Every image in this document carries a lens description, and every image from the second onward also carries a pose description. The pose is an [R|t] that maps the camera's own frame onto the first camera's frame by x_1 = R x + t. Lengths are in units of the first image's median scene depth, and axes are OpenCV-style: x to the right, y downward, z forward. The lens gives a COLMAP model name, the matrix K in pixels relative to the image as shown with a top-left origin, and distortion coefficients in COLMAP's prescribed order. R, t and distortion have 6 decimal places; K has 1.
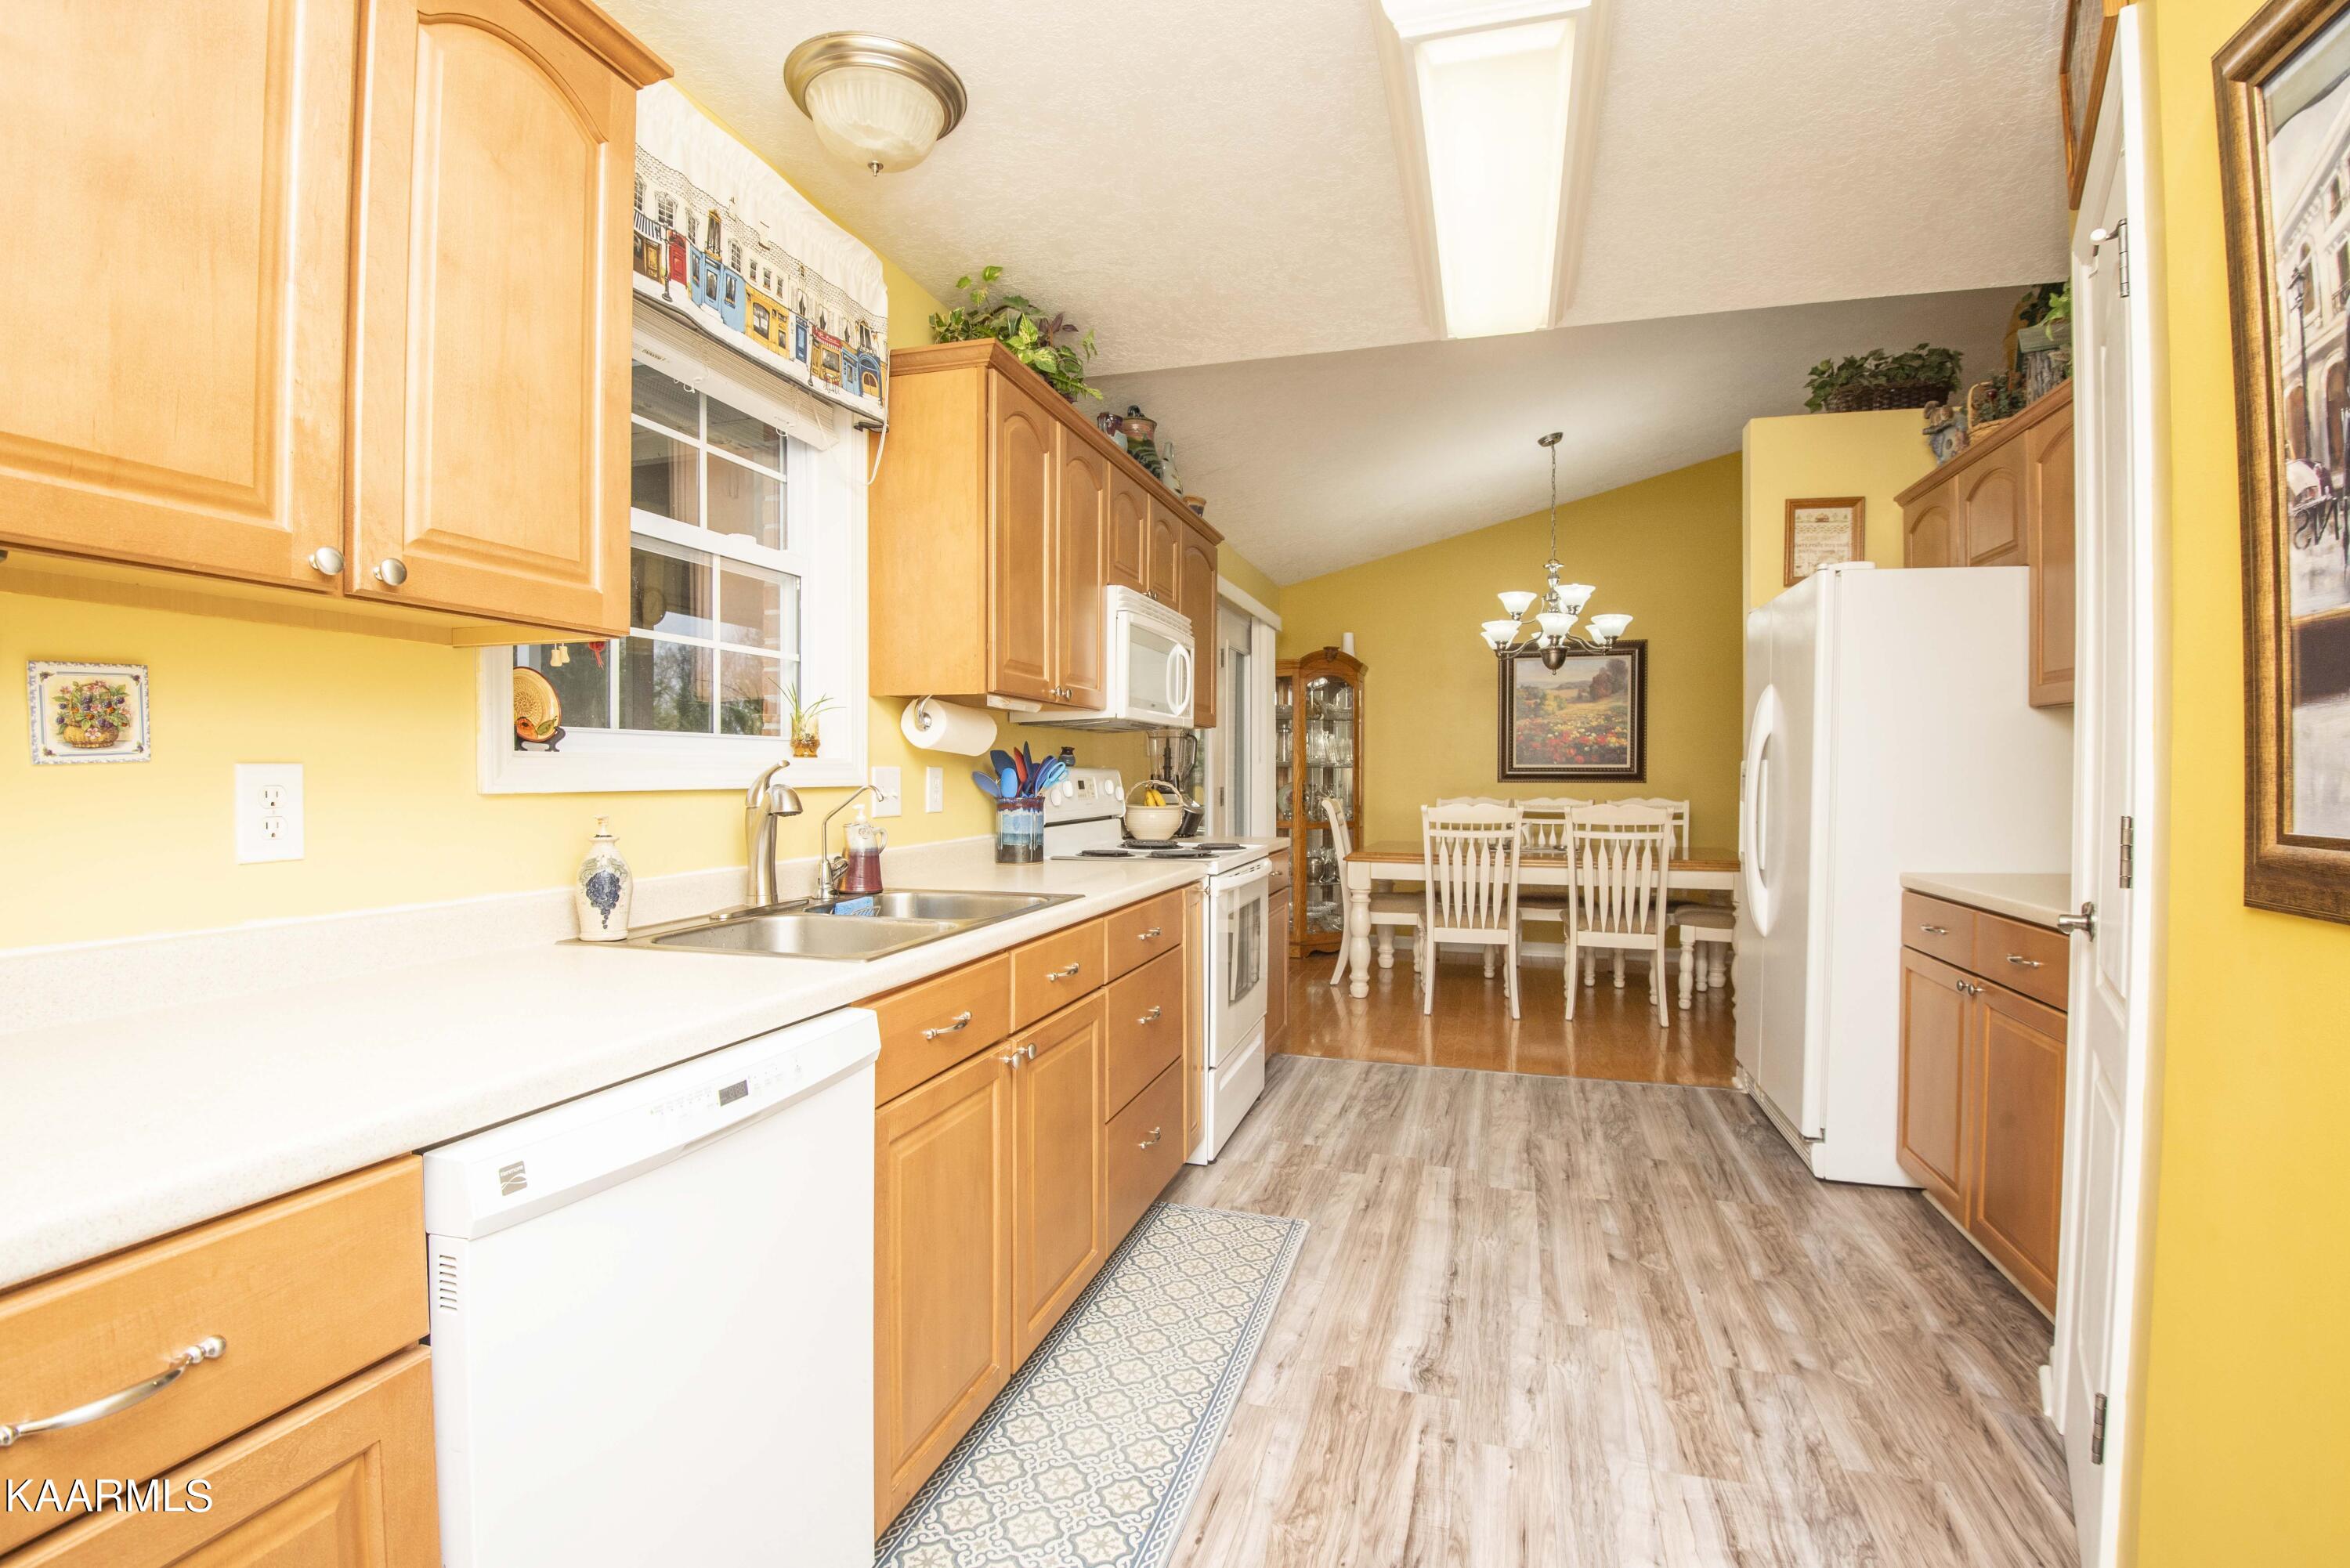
lens RADIAL K [[1070.4, 0, 1180.5], [0, 1070.4, 783.6], [0, 0, 1]] dist [-0.024504, -0.004595]
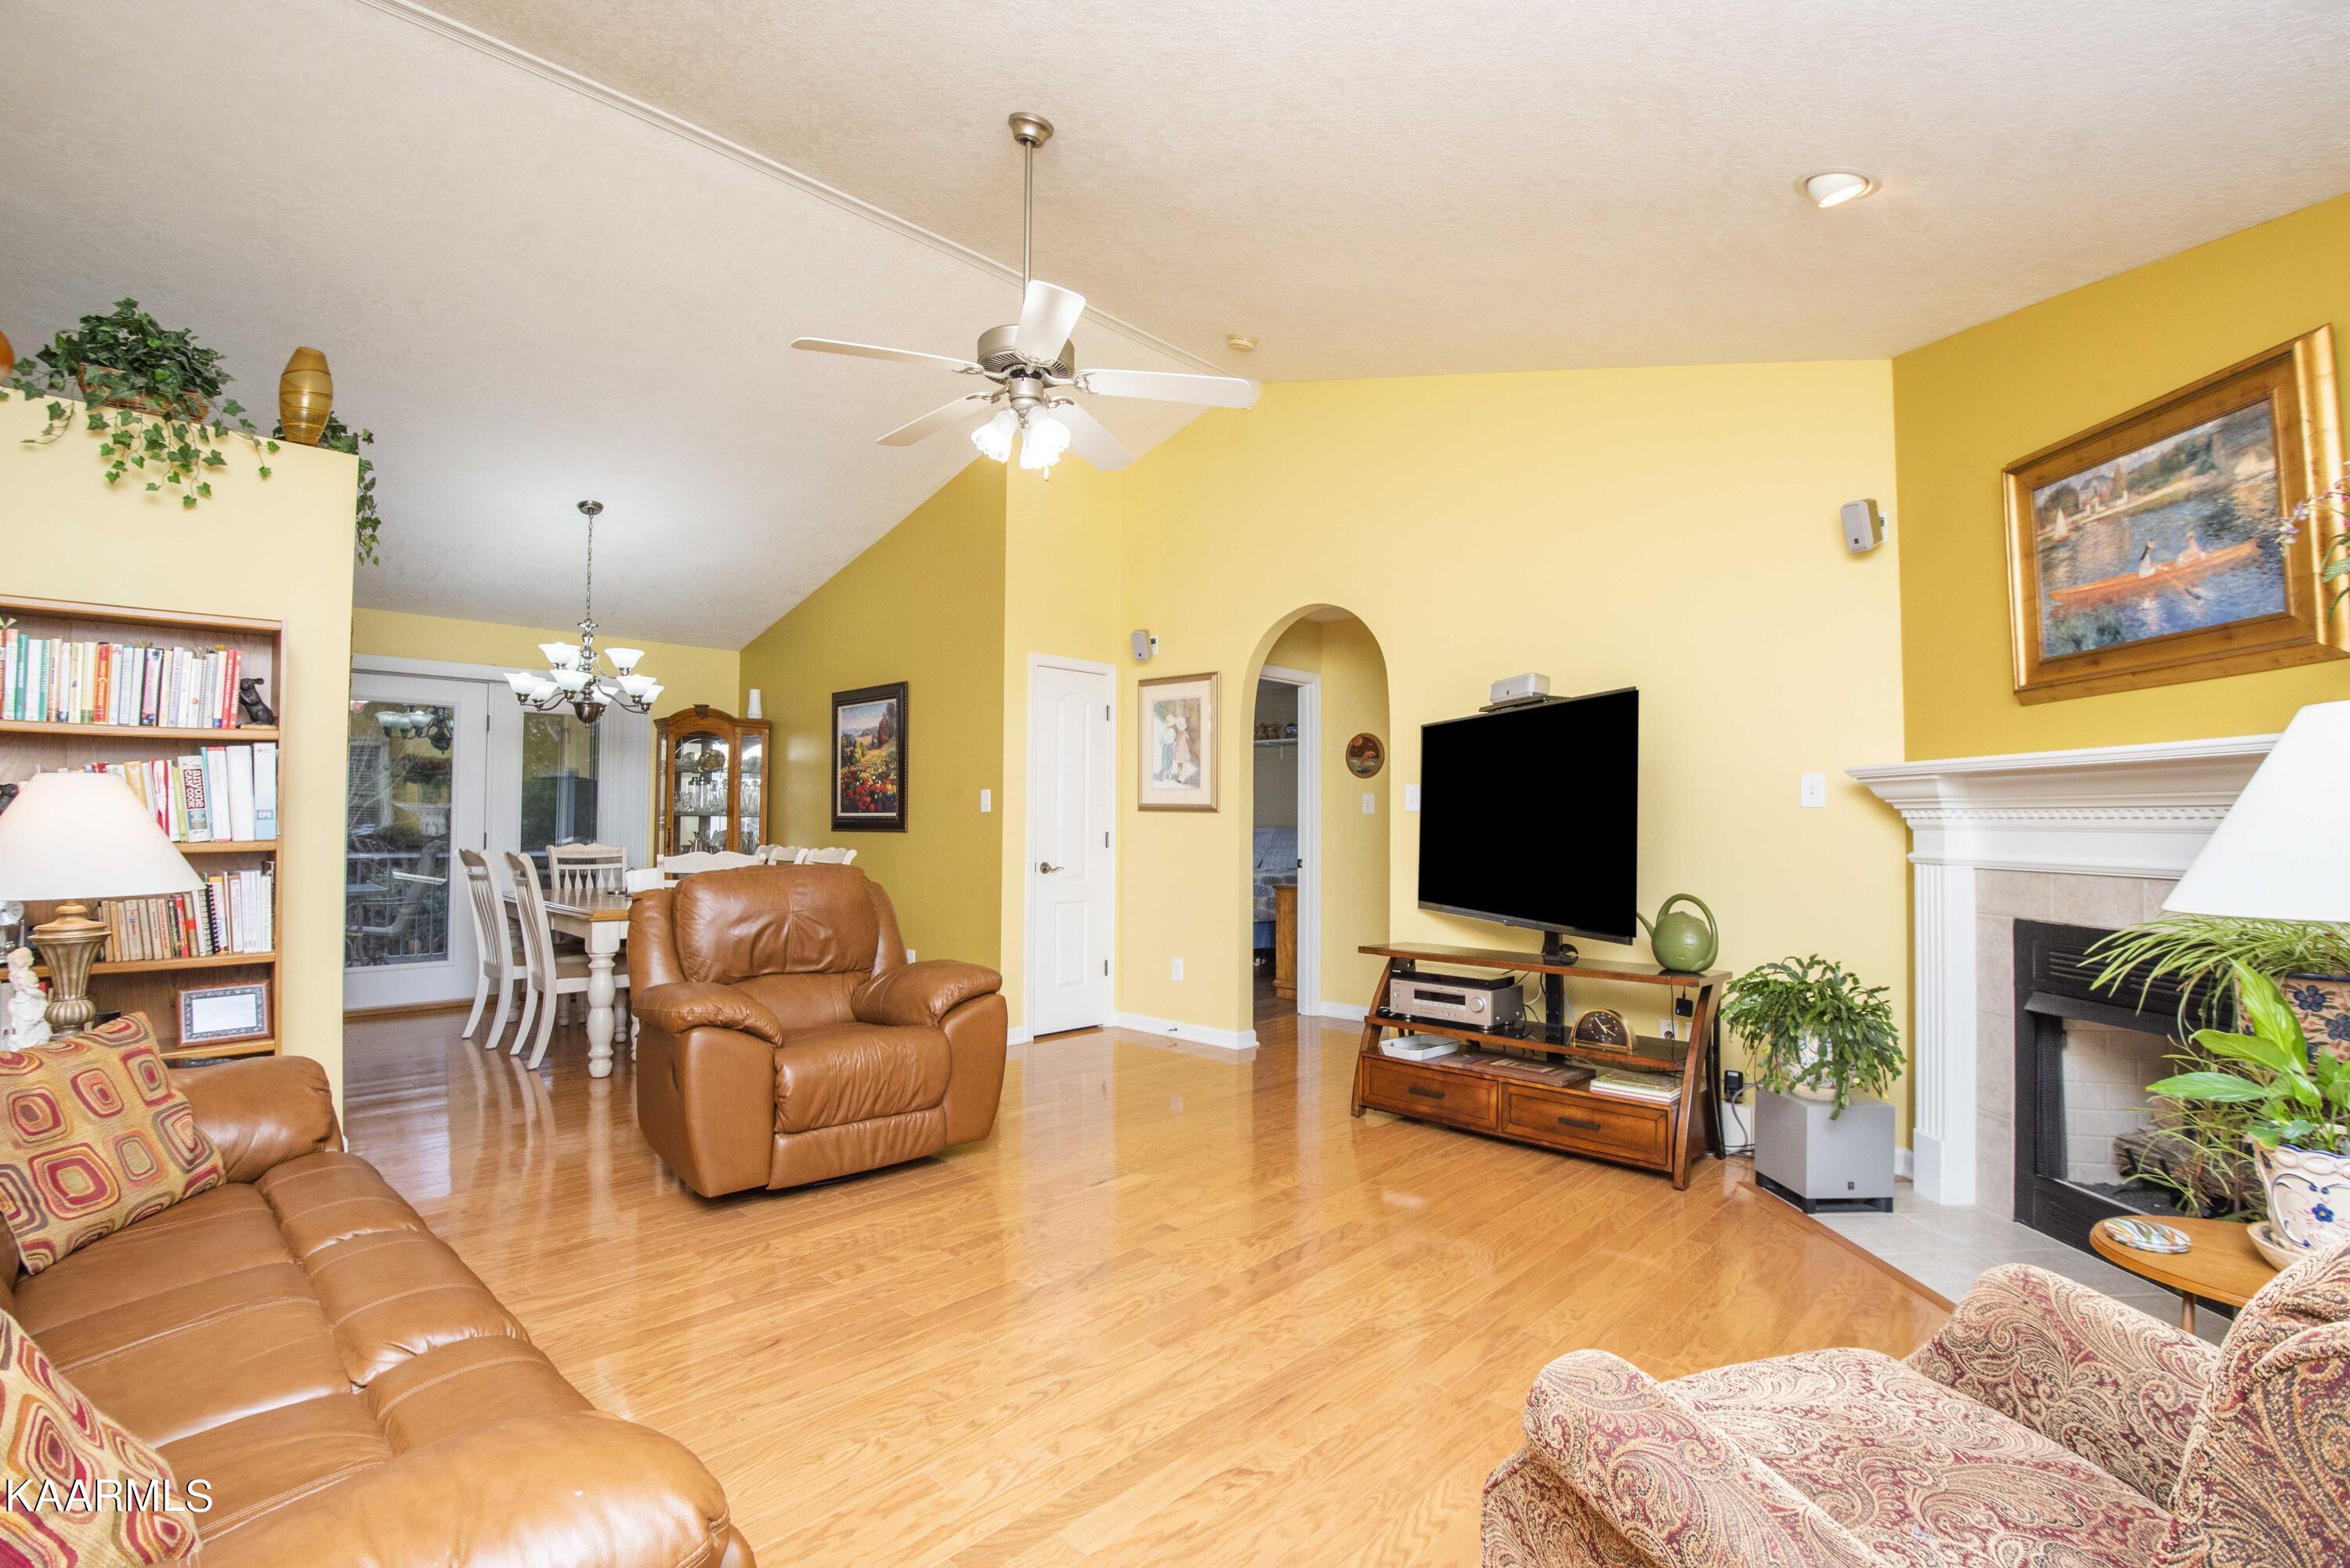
lens RADIAL K [[1070.4, 0, 1174.4], [0, 1070.4, 780.1], [0, 0, 1]] dist [-0.024504, -0.004595]
pose [[0.896412, -0.020806, -0.442733, 2.229495], [0.000337, 0.998929, -0.046263, -0.005748], [0.443222, 0.041321, 0.895459, 0.534633]]
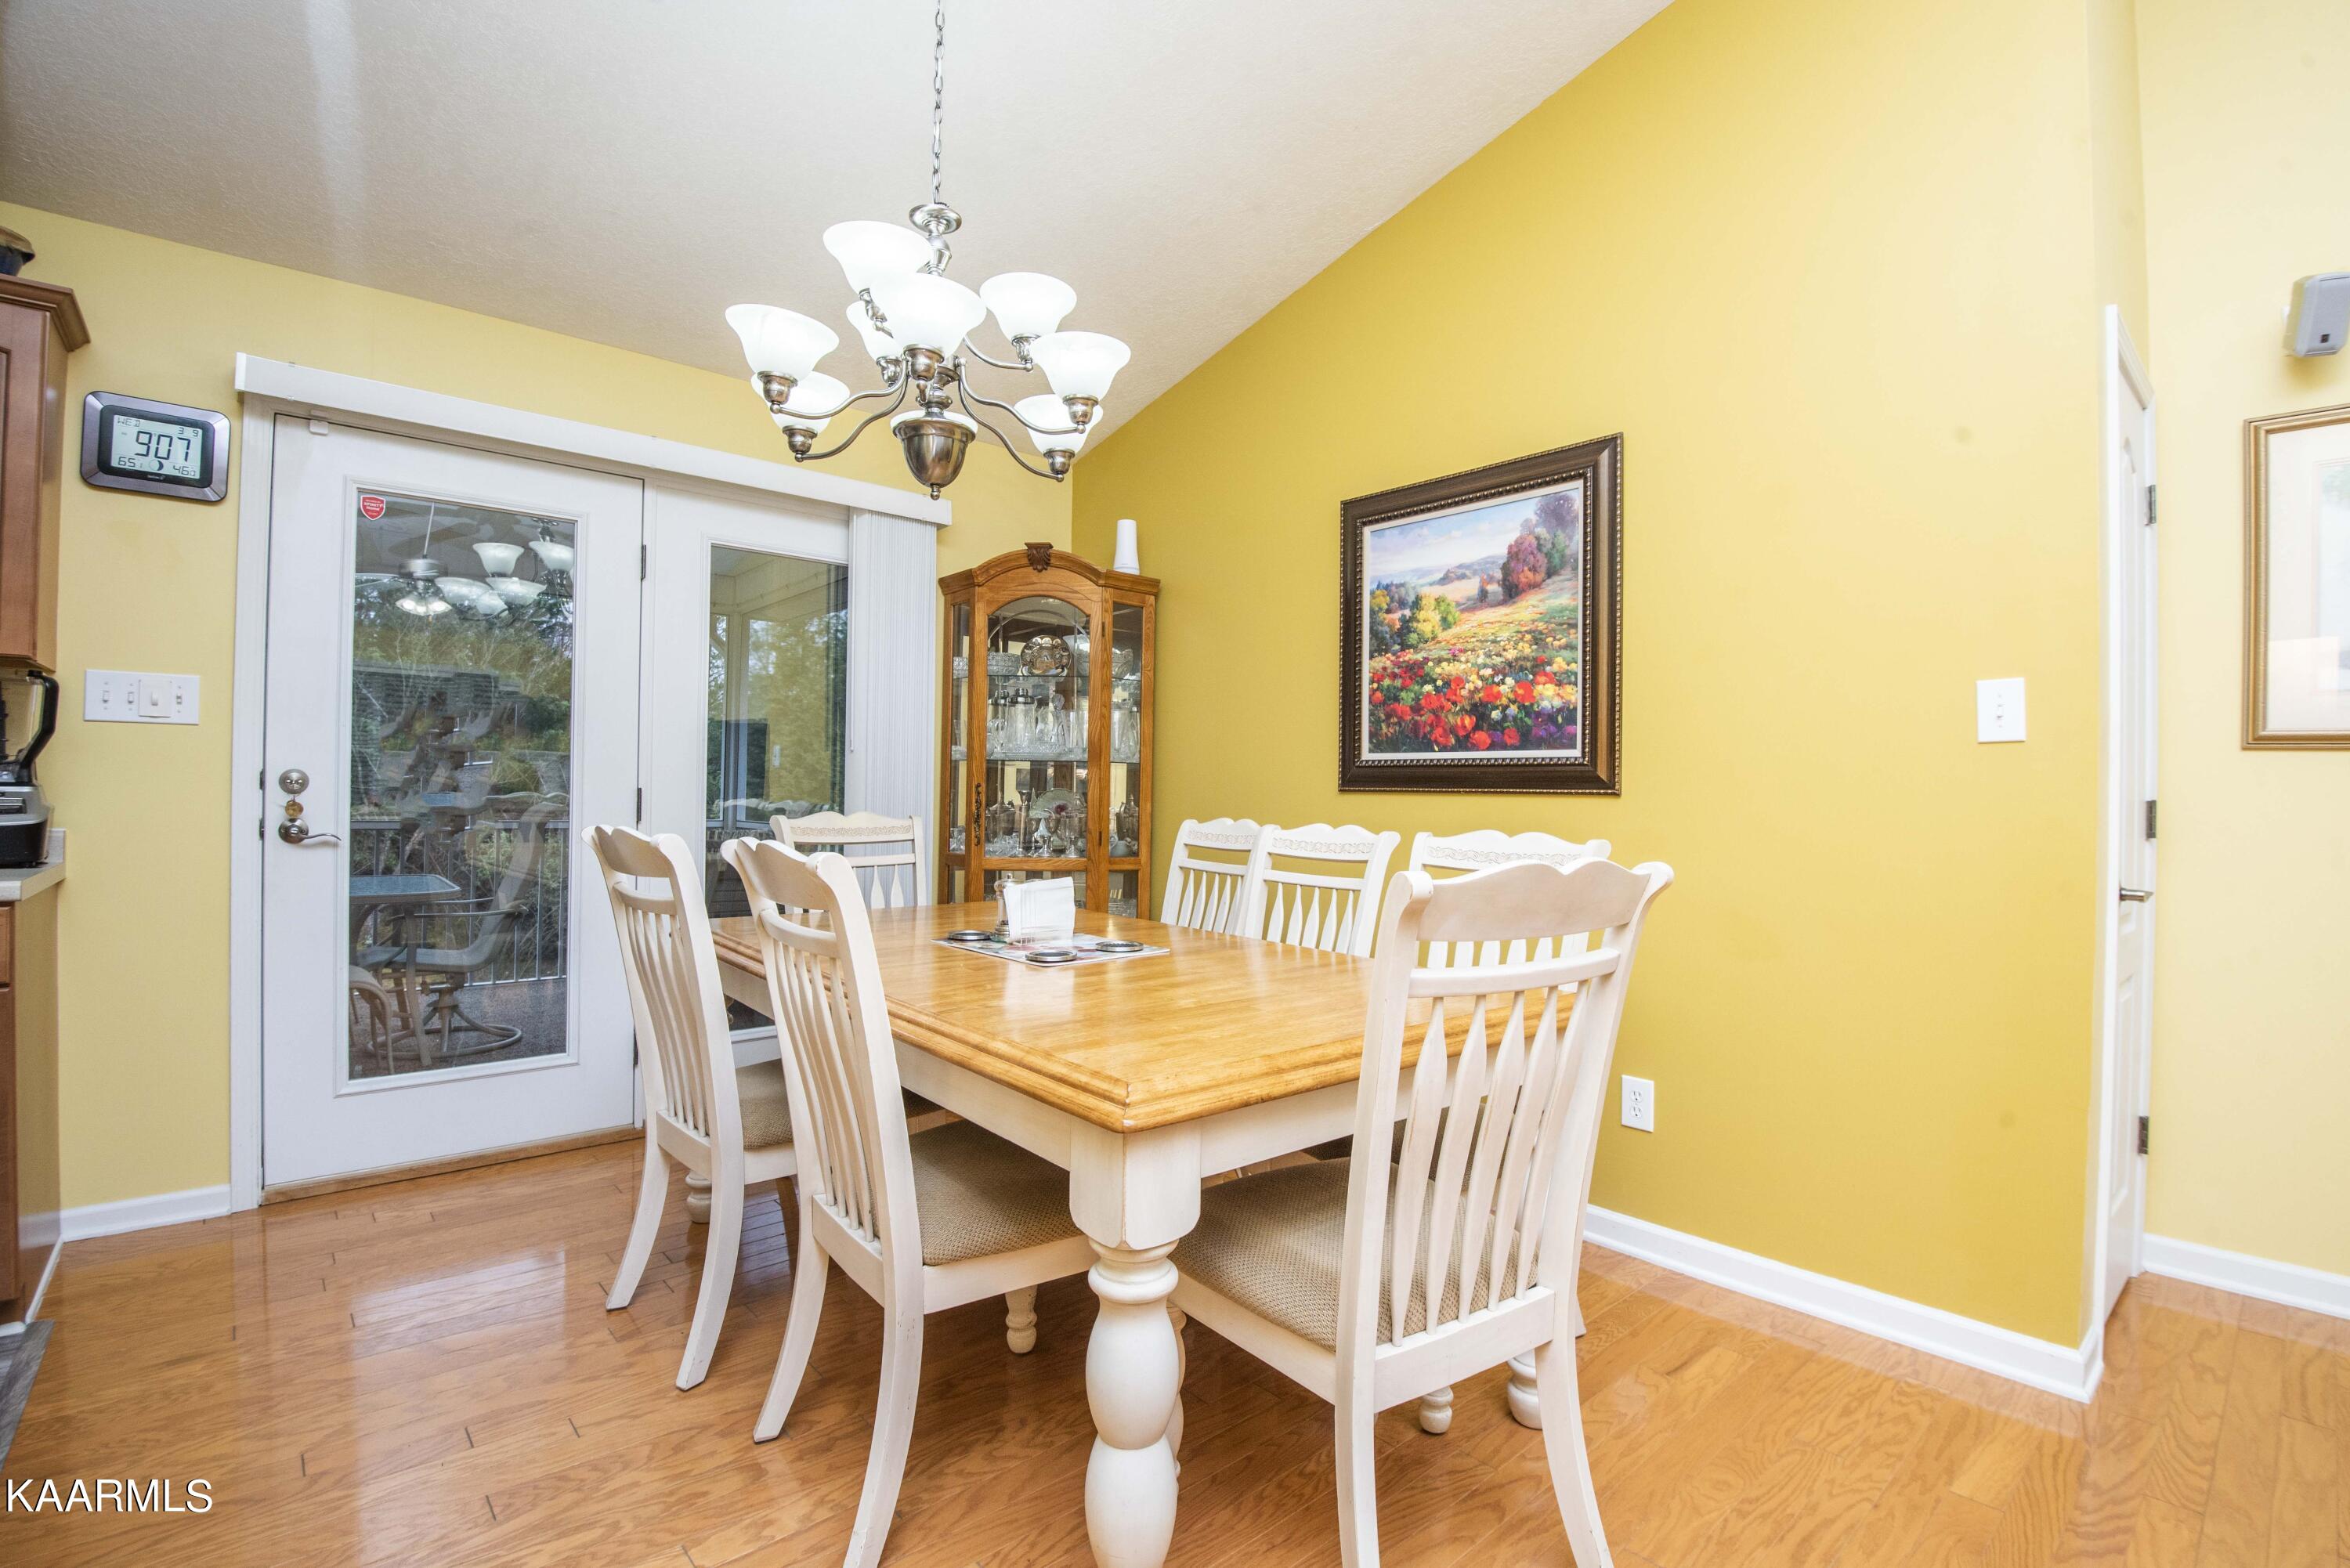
lens RADIAL K [[1070.4, 0, 1156.9], [0, 1070.4, 785.2], [0, 0, 1]] dist [-0.024504, -0.004595]
pose [[0.844291, 0.010100, -0.535790, 1.050128], [-0.018851, 0.999763, -0.010858, 0.005455], [0.535554, 0.019267, 0.844281, 1.204600]]
